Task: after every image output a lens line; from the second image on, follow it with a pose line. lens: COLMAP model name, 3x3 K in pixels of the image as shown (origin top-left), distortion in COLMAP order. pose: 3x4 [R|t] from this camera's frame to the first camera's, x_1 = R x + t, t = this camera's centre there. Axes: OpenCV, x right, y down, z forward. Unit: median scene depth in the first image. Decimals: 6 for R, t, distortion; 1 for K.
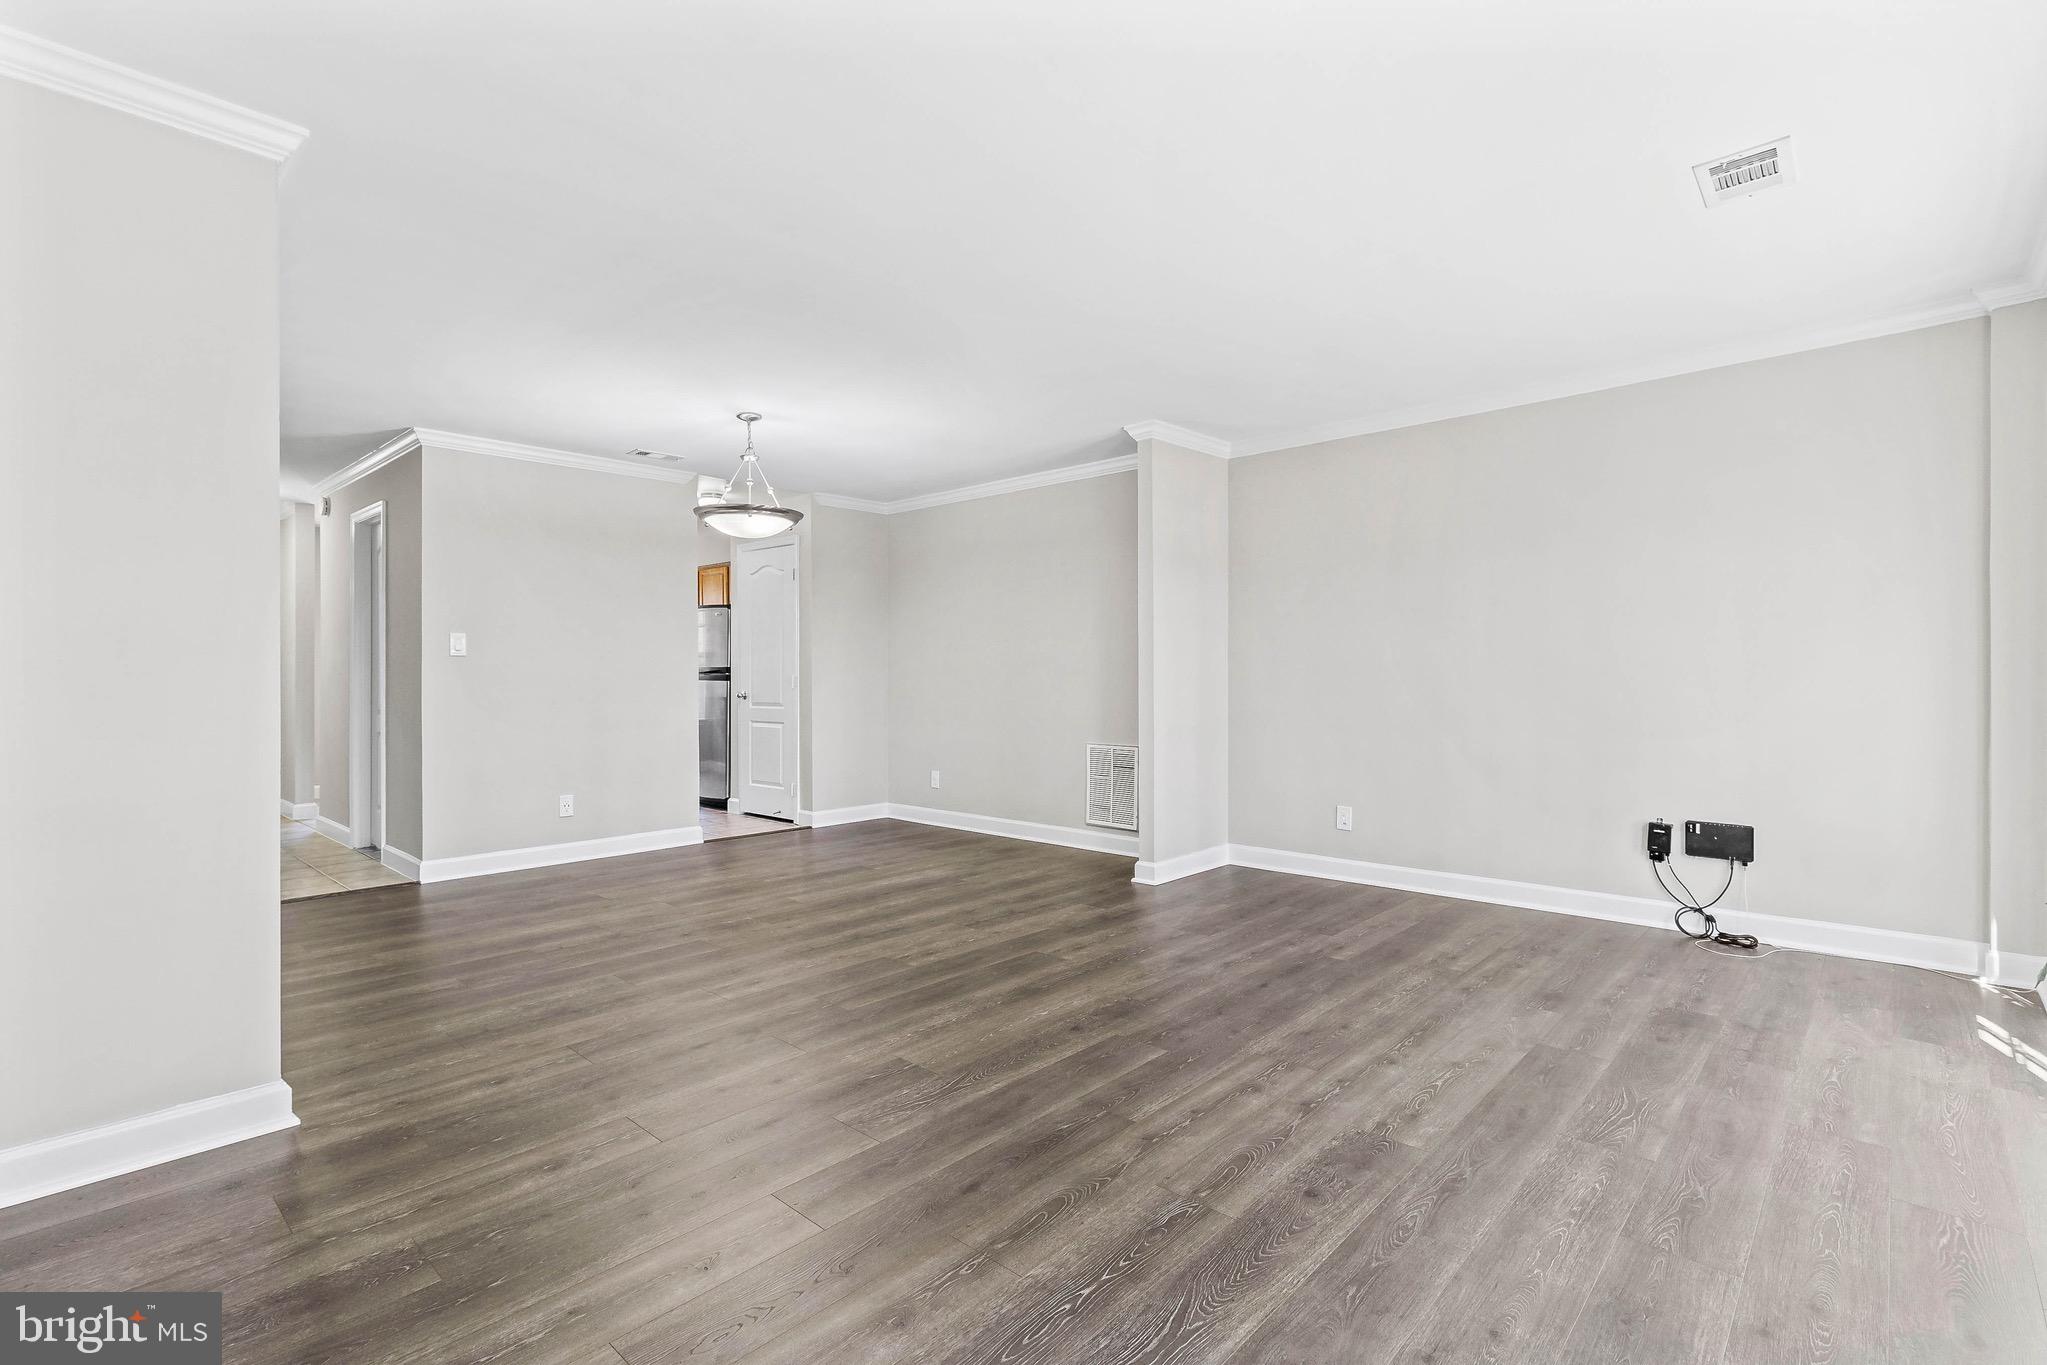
lens RADIAL K [[948.4, 0, 1010.7], [0, 948.4, 669.9], [0, 0, 1]] dist [0.001219, -0.000852]
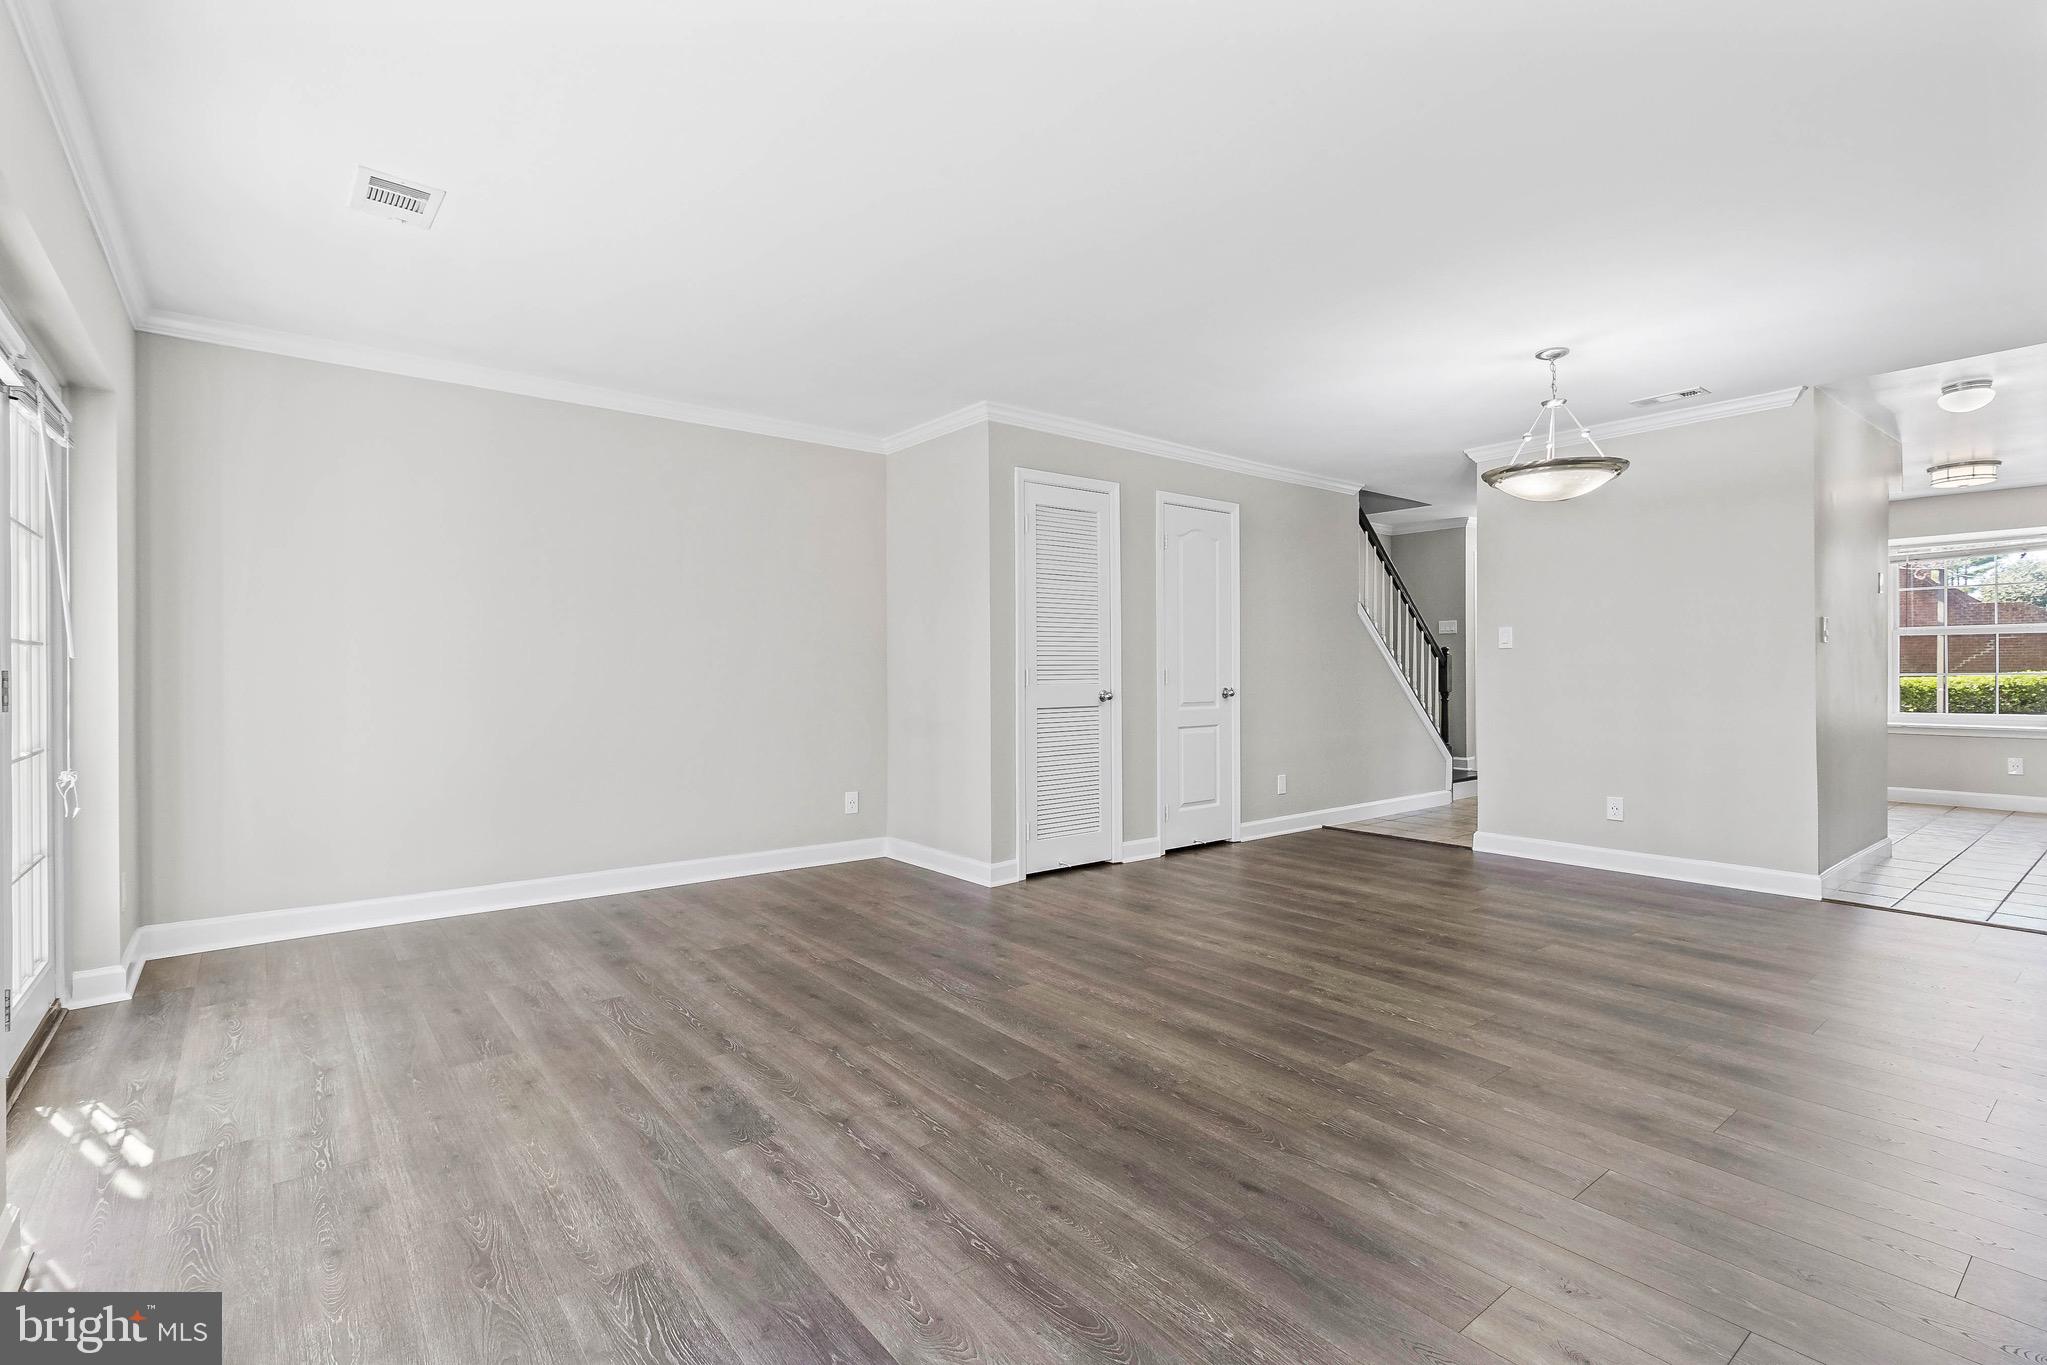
lens RADIAL K [[948.4, 0, 1010.7], [0, 948.4, 669.9], [0, 0, 1]] dist [0.001219, -0.000852]
pose [[-0.149143, 0.004415, -0.988806, 1.167795], [0.007435, 0.999967, 0.003344, 0.003761], [0.988788, -0.006853, -0.149170, 1.249003]]
